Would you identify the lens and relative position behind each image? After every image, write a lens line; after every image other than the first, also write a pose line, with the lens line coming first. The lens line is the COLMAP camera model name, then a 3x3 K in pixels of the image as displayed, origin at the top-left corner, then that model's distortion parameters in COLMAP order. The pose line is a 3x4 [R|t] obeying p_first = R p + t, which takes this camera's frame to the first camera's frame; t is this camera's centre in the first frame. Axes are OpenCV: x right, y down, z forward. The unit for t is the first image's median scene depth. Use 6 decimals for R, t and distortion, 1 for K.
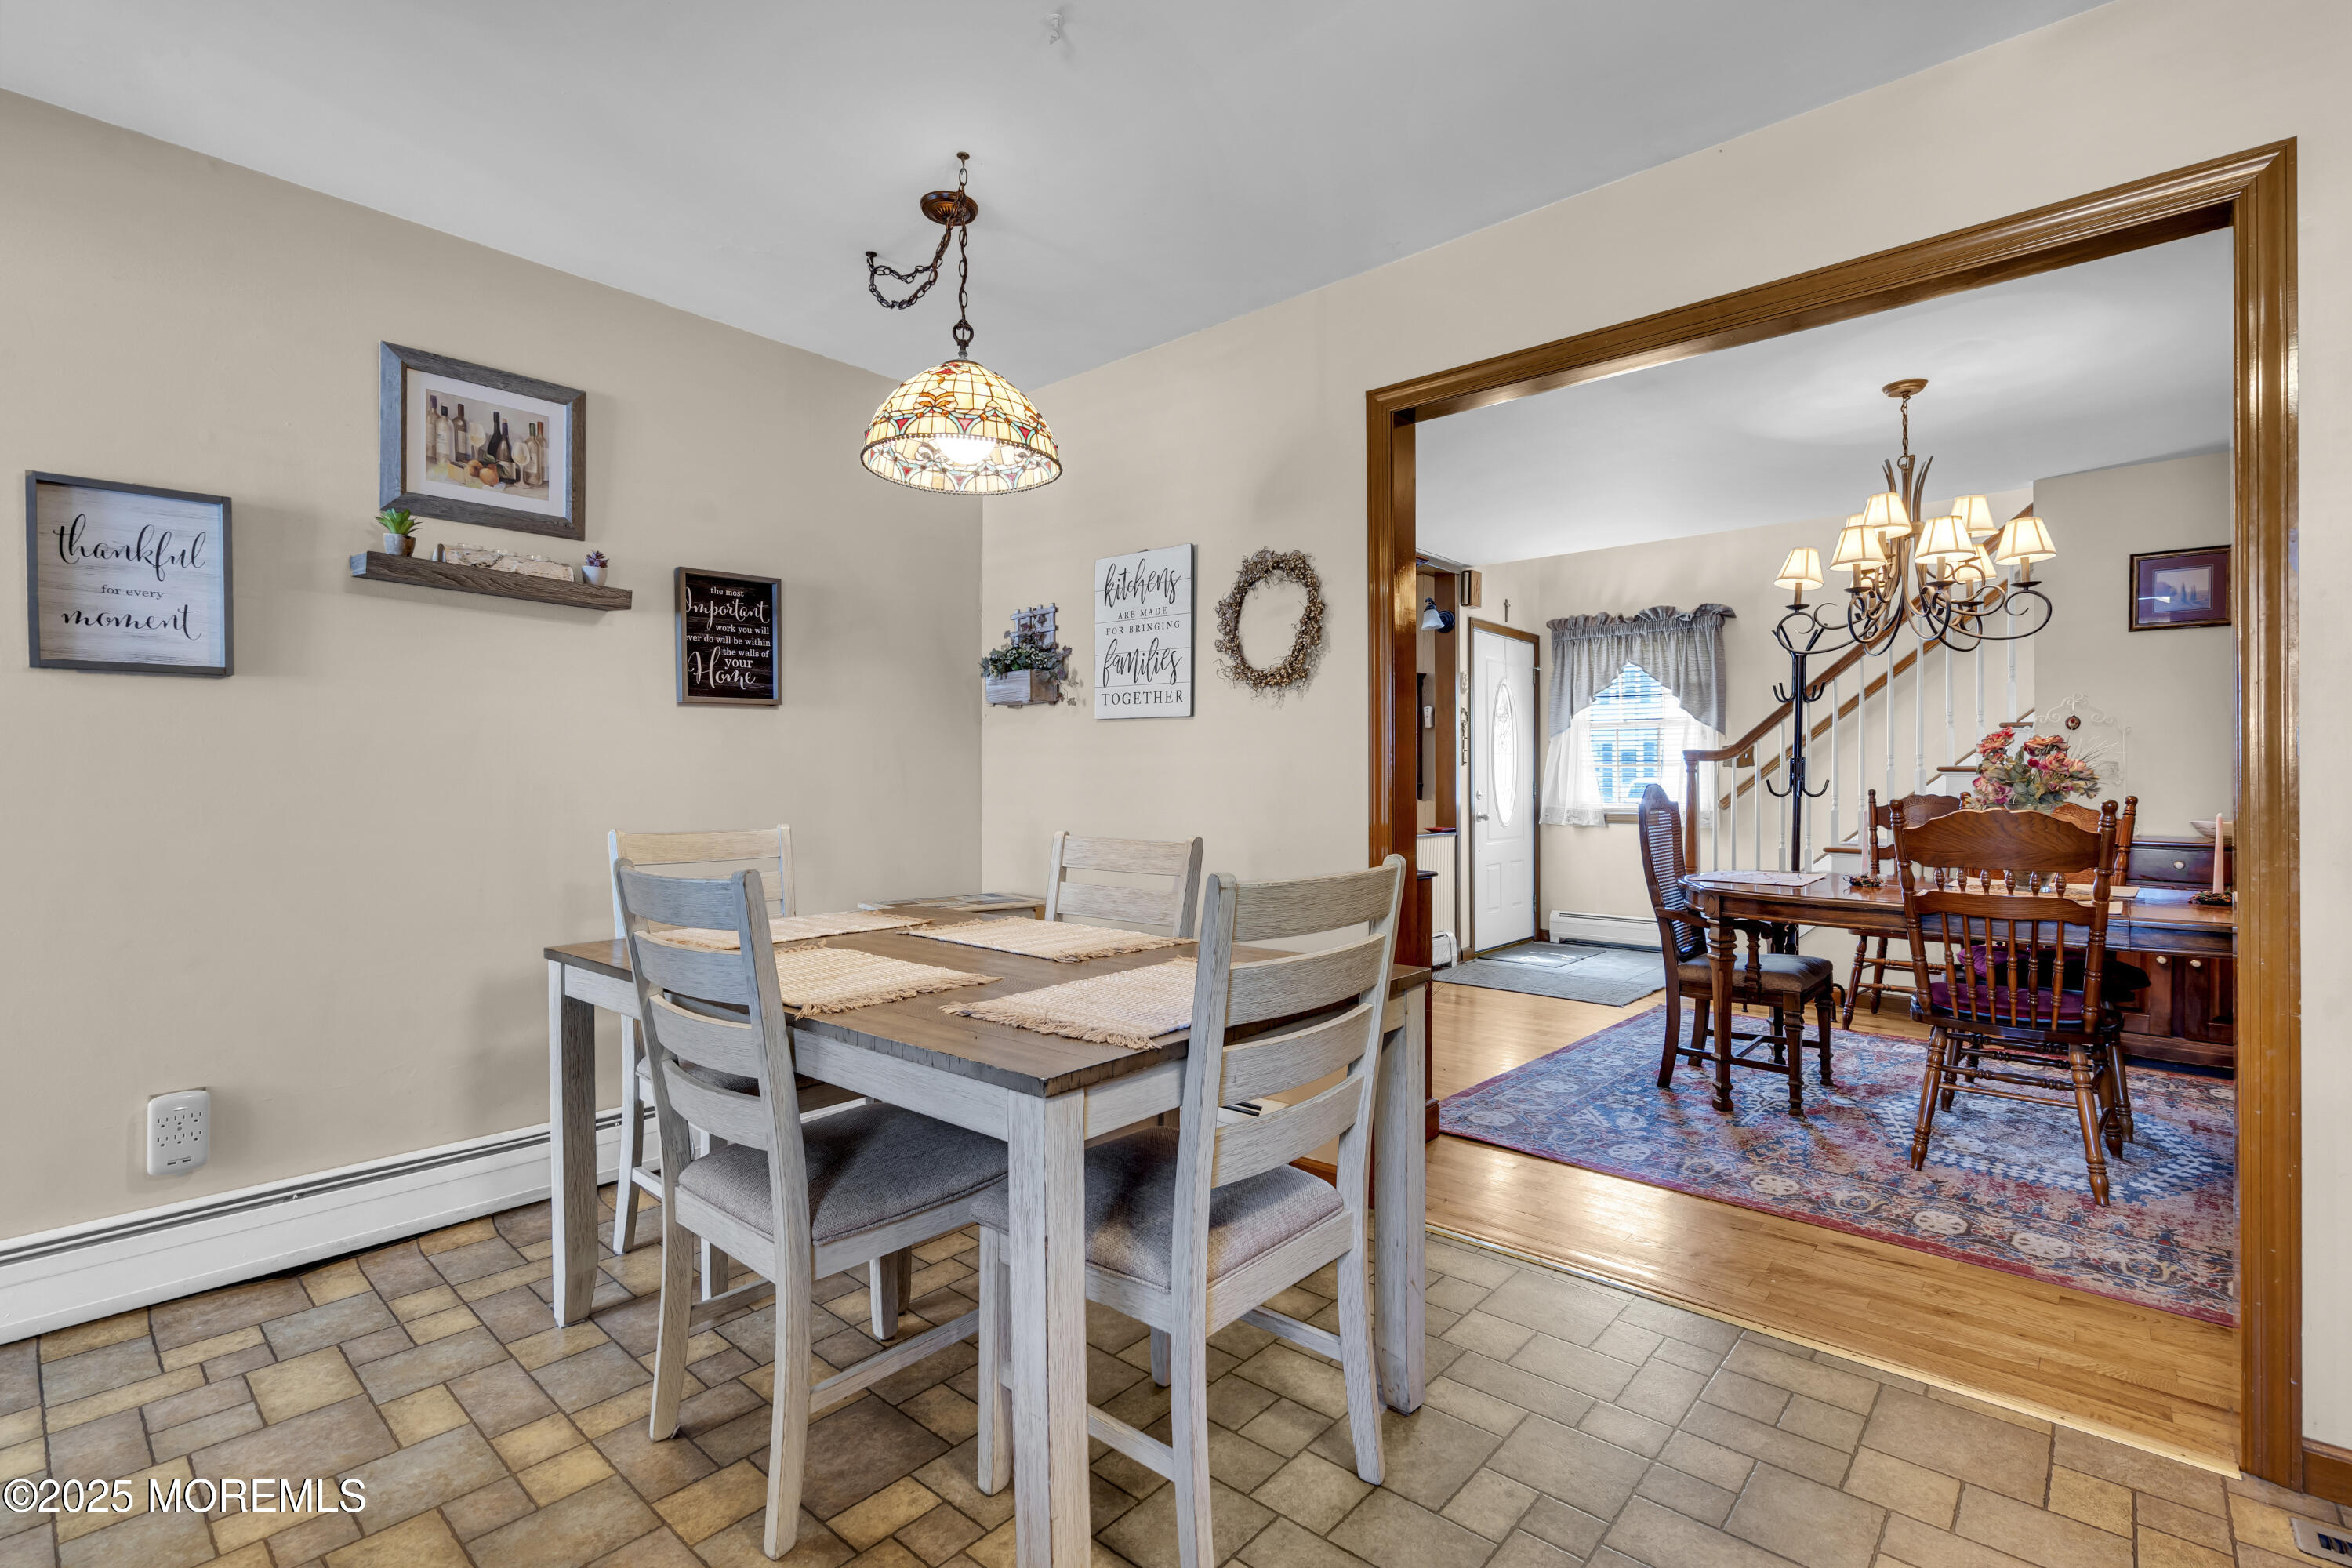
lens RADIAL K [[1066.3, 0, 1163.8], [0, 1066.3, 791.3], [0, 0, 1]] dist [-0.004663, 0.003723]
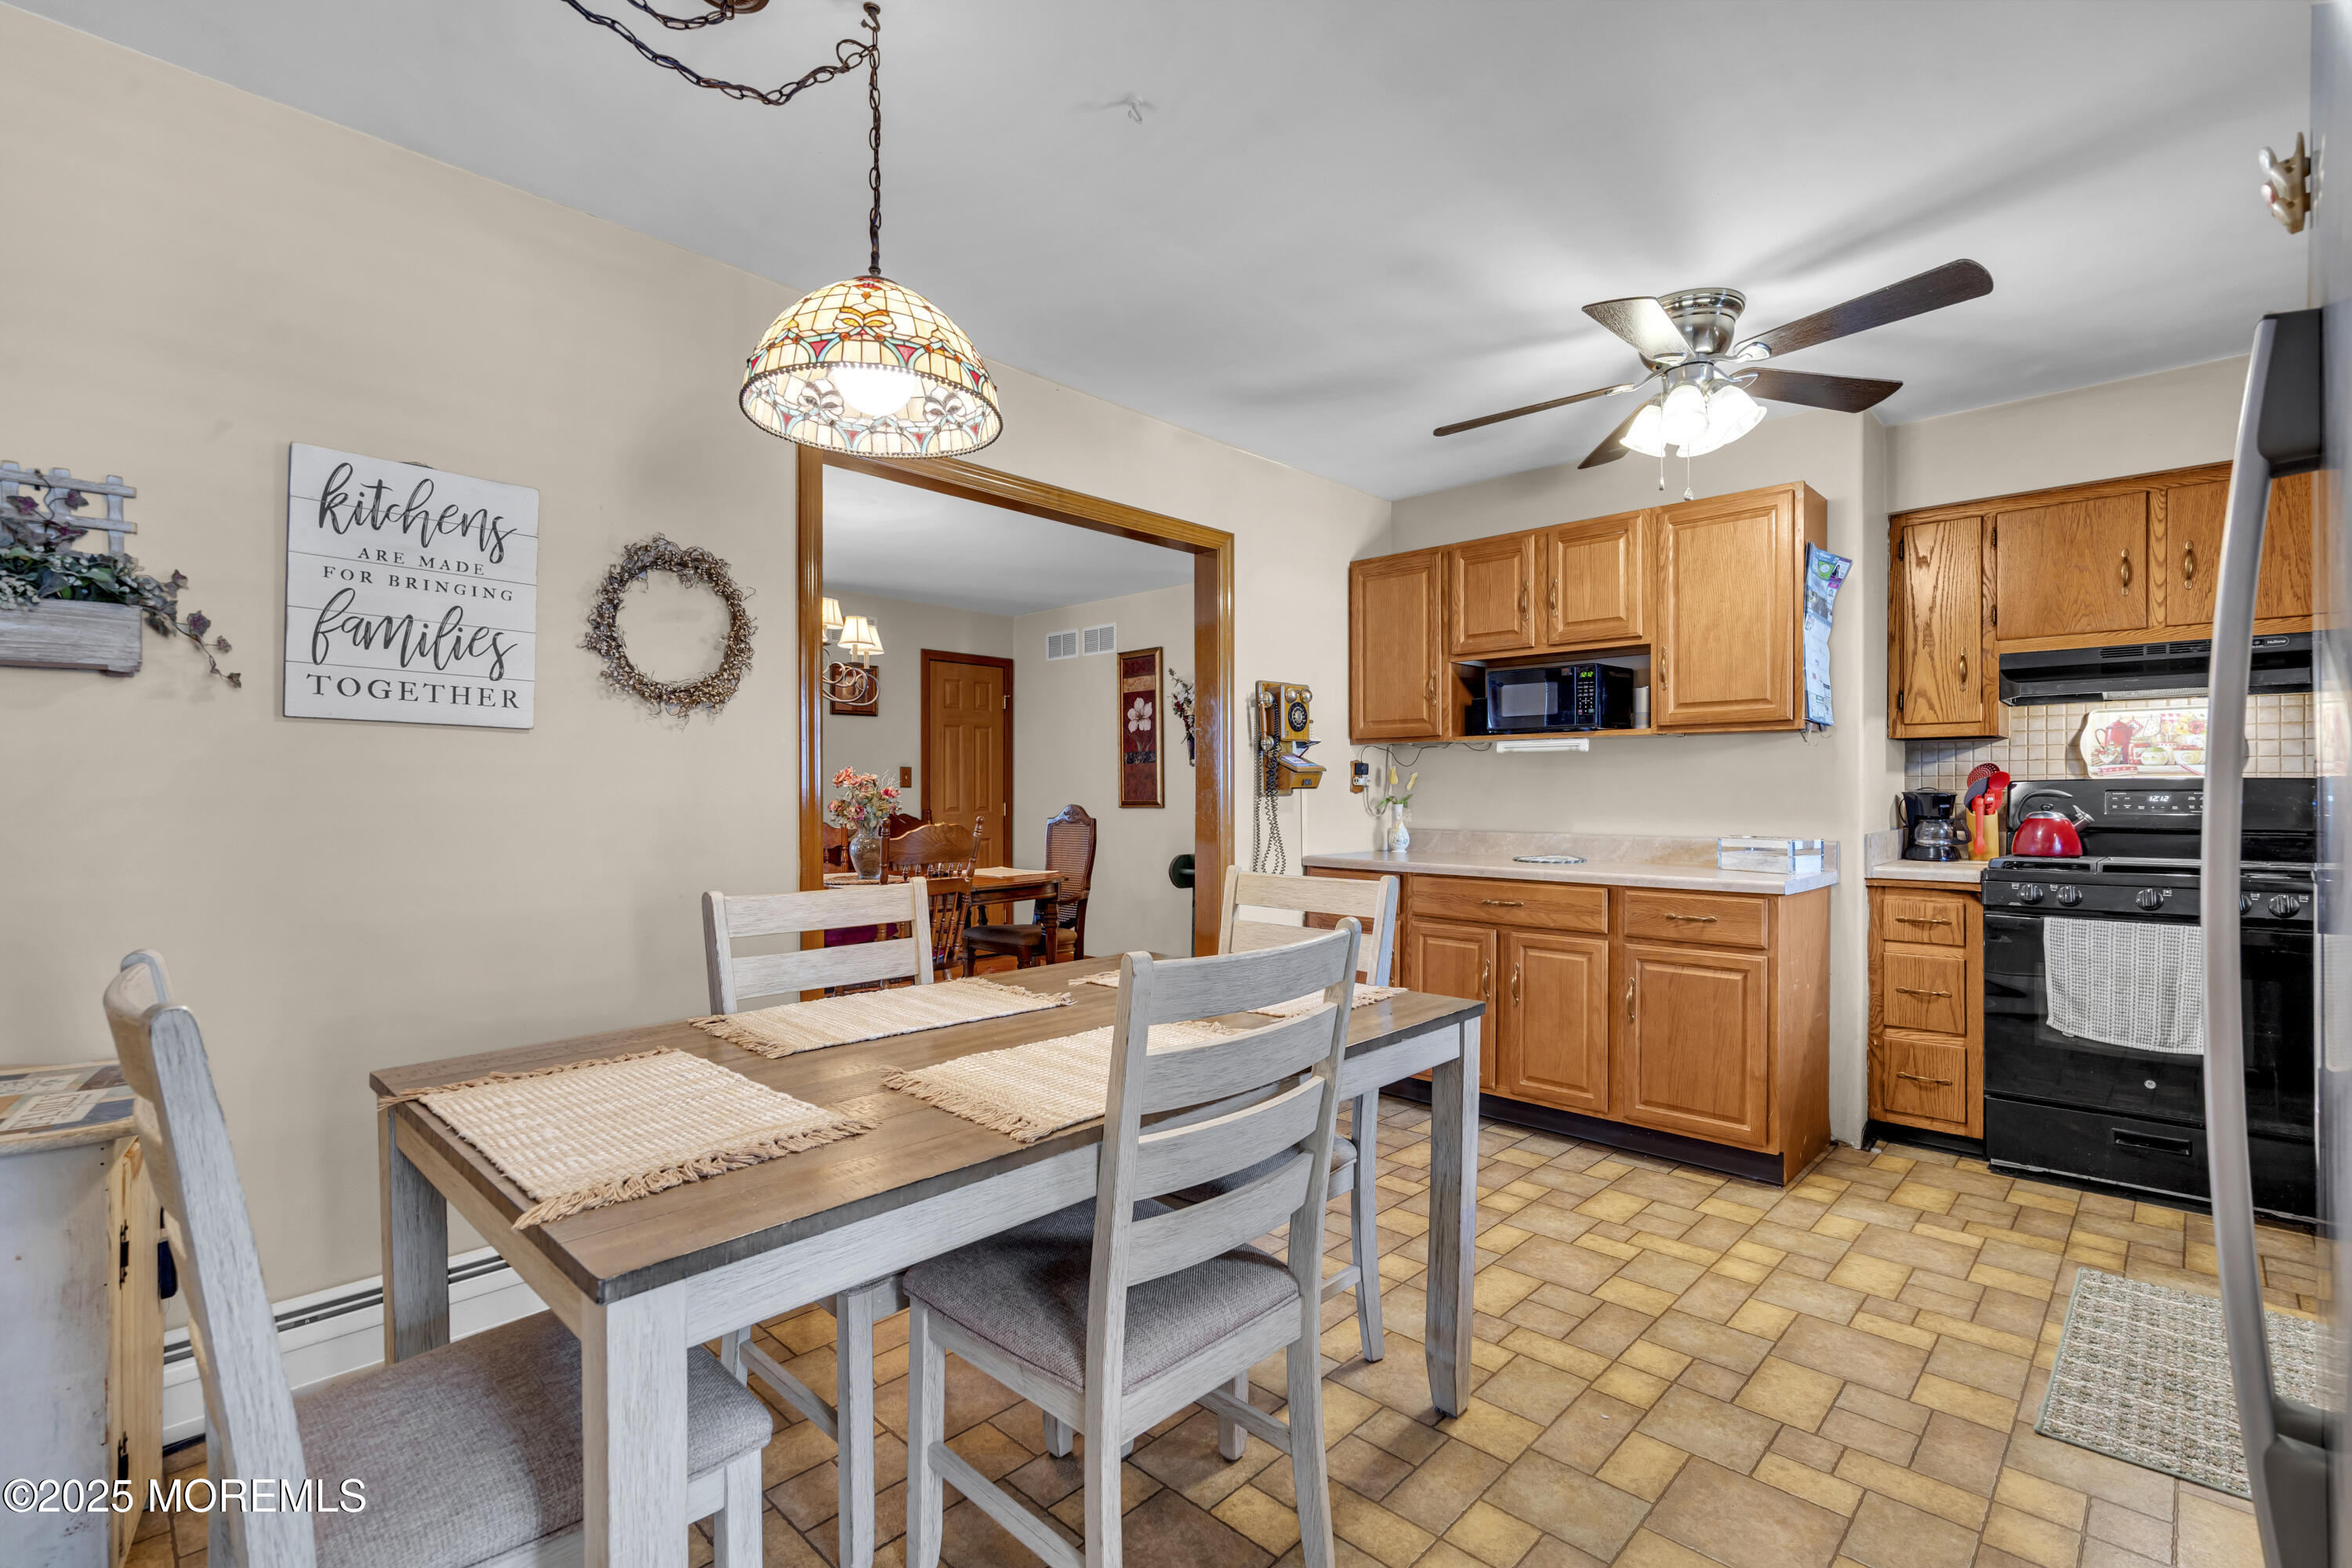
lens RADIAL K [[1066.3, 0, 1171.5], [0, 1066.3, 783.5], [0, 0, 1]] dist [-0.004663, 0.003723]
pose [[0.032016, 0.004277, 0.999478, -0.634990], [0.010386, 0.999935, -0.004612, -0.026116], [-0.999433, 0.010528, 0.031969, 0.526549]]
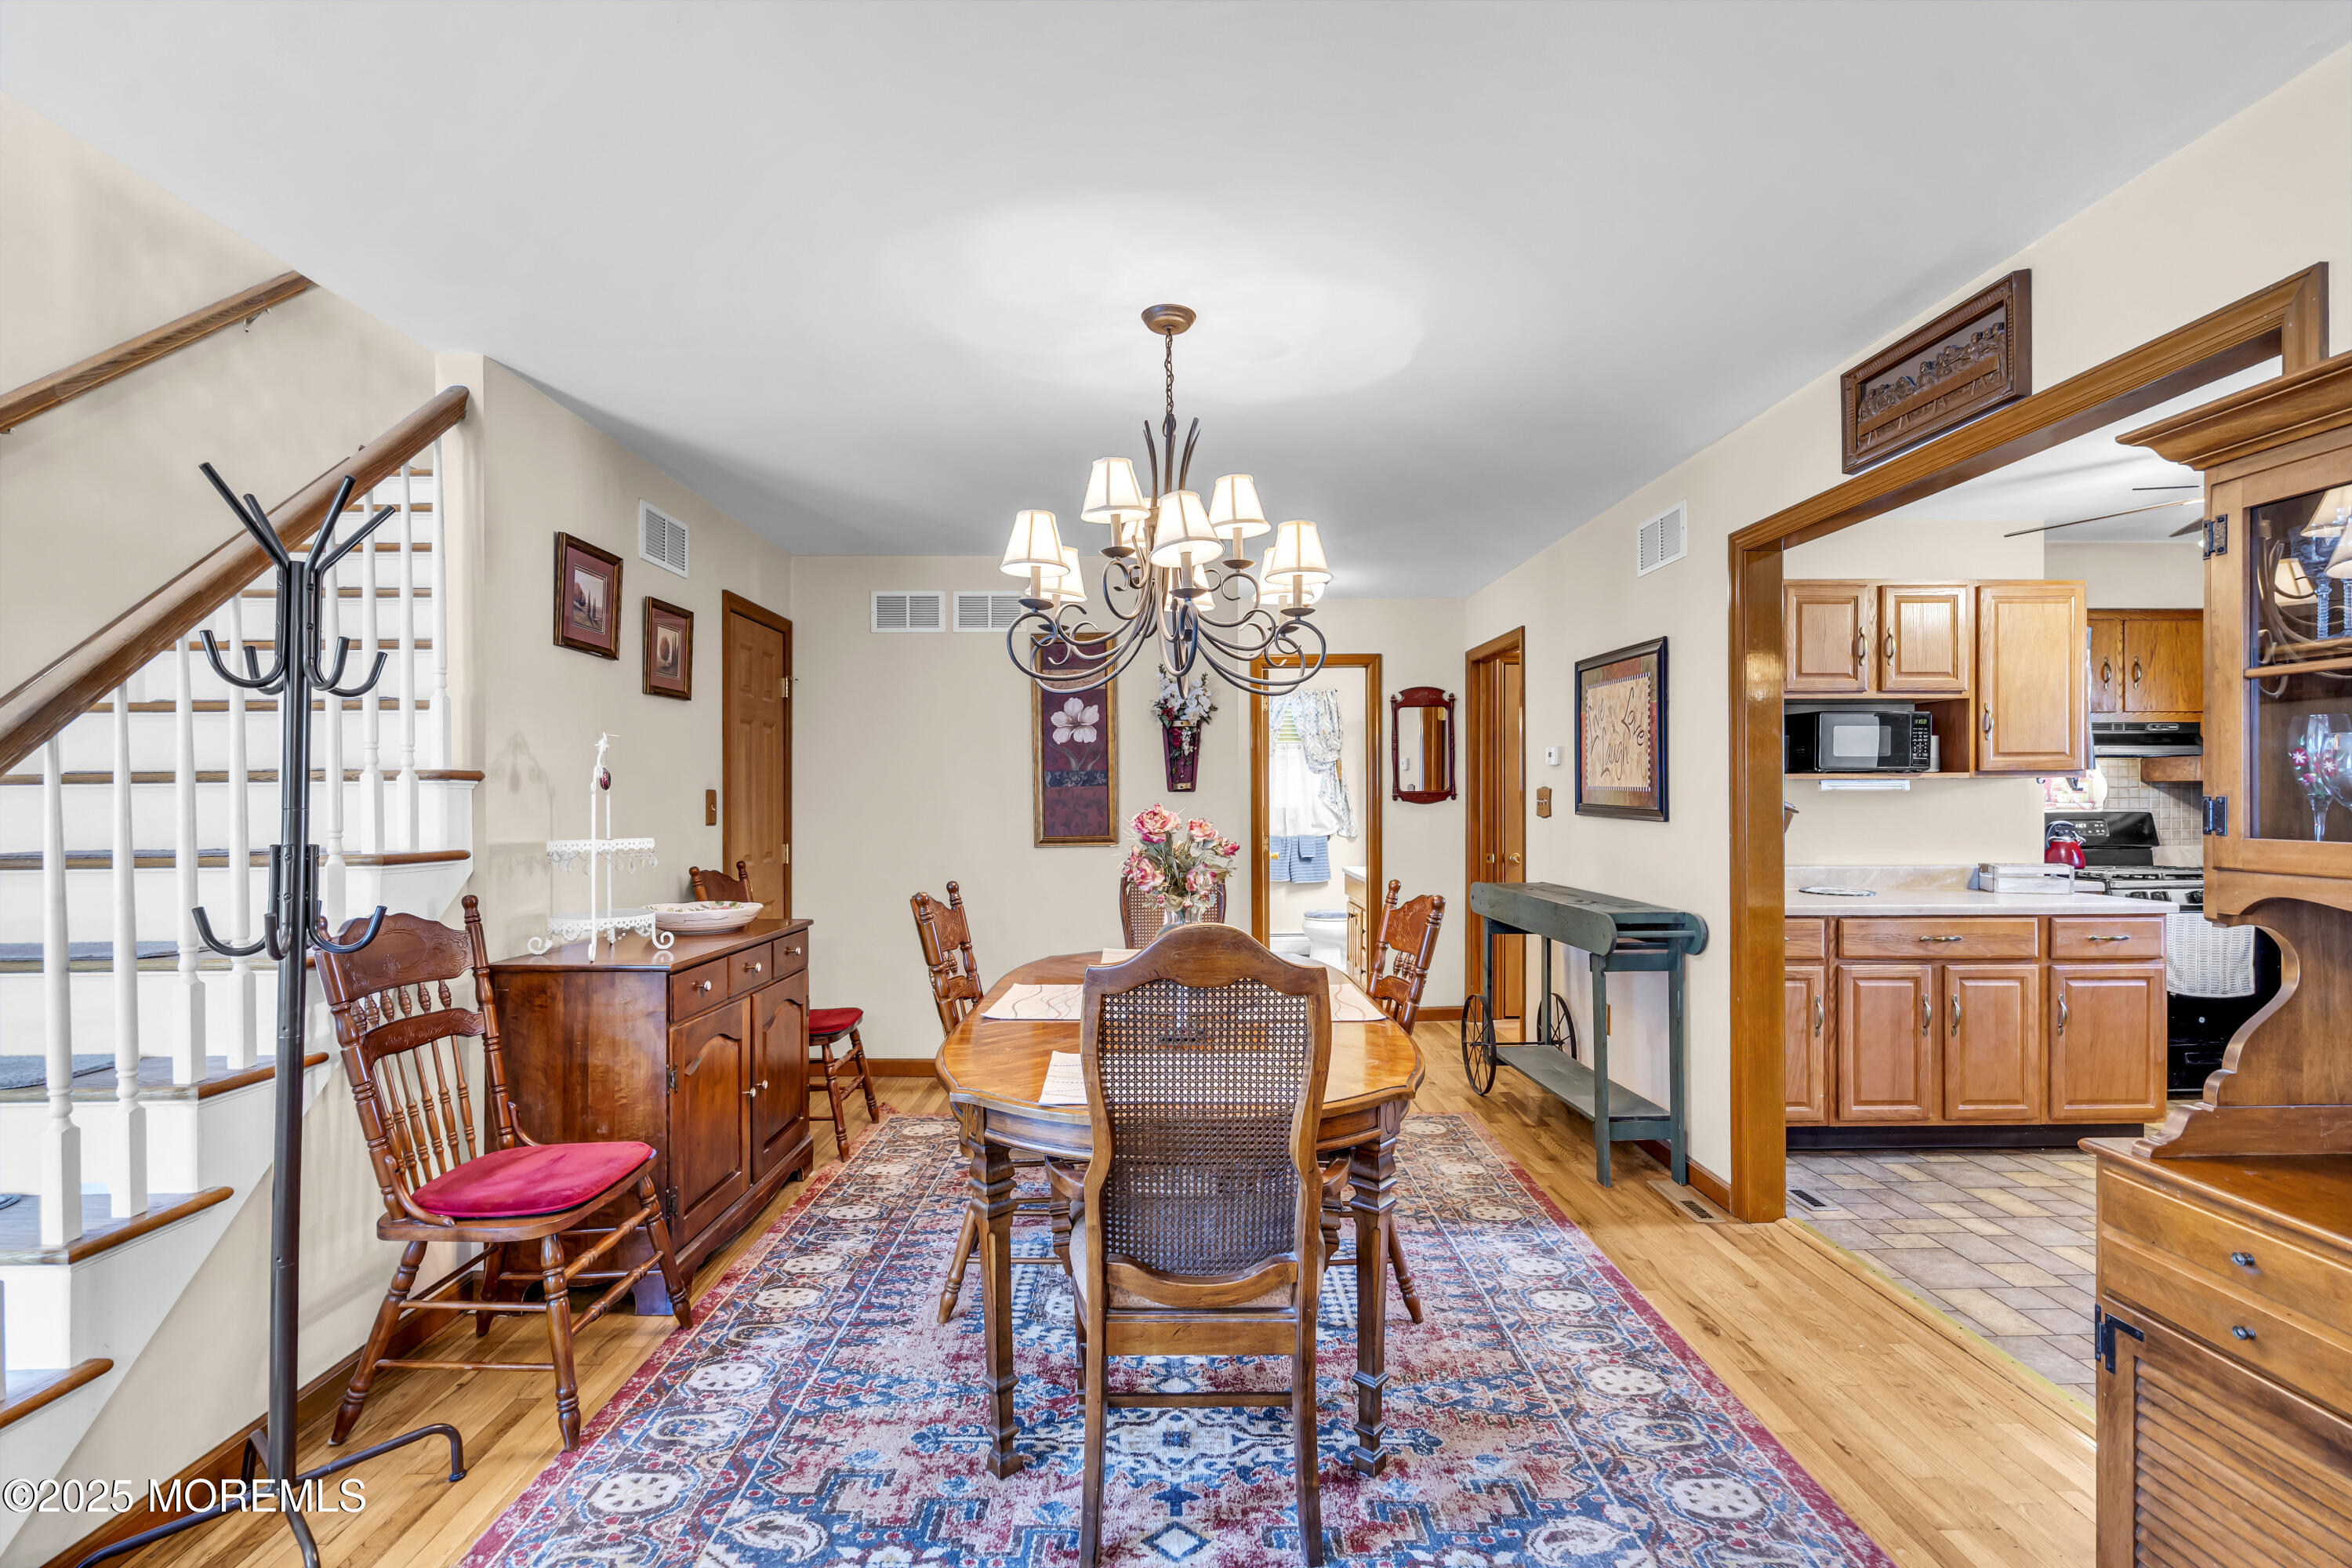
lens RADIAL K [[1066.3, 0, 1182.6], [0, 1066.3, 790.0], [0, 0, 1]] dist [-0.004663, 0.003723]
pose [[-0.691784, 0.005267, 0.722085, 0.193294], [0.009413, 0.999954, 0.001725, -0.071119], [-0.722043, 0.007990, -0.691802, 1.563942]]
